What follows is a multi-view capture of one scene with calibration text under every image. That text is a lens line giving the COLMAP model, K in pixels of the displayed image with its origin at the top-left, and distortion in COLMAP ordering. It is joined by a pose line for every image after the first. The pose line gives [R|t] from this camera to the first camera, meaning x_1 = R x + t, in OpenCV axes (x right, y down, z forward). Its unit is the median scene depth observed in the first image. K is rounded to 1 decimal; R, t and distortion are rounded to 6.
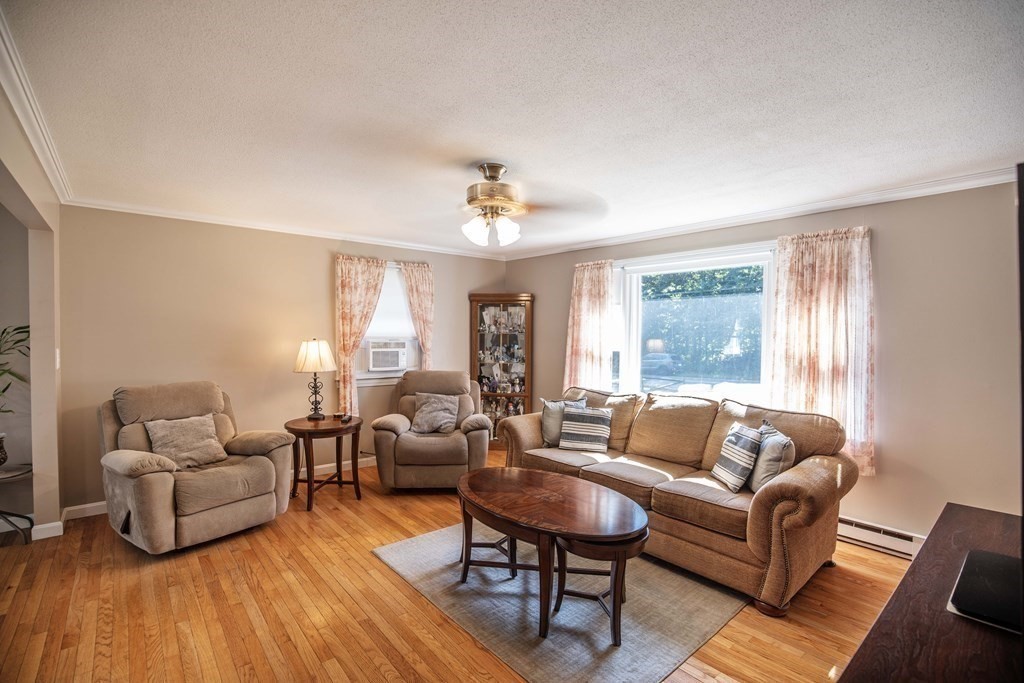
lens RADIAL K [[467.4, 0, 515.6], [0, 467.4, 344.6], [0, 0, 1]] dist [-0.043976, 0.009944]
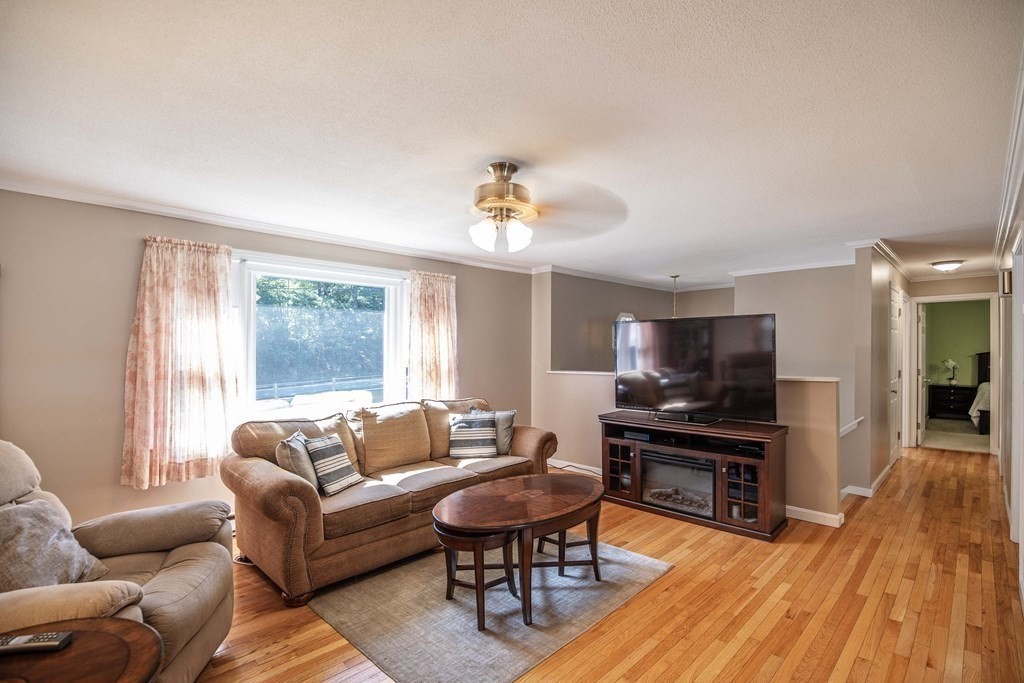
lens RADIAL K [[472.9, 0, 513.1], [0, 472.9, 345.7], [0, 0, 1]] dist [-0.028560, 0.000349]
pose [[-0.073500, -0.005798, 0.997278, -0.729438], [0.023100, 0.999705, 0.007514, -0.024450], [-0.997028, 0.023590, -0.073344, 0.779547]]
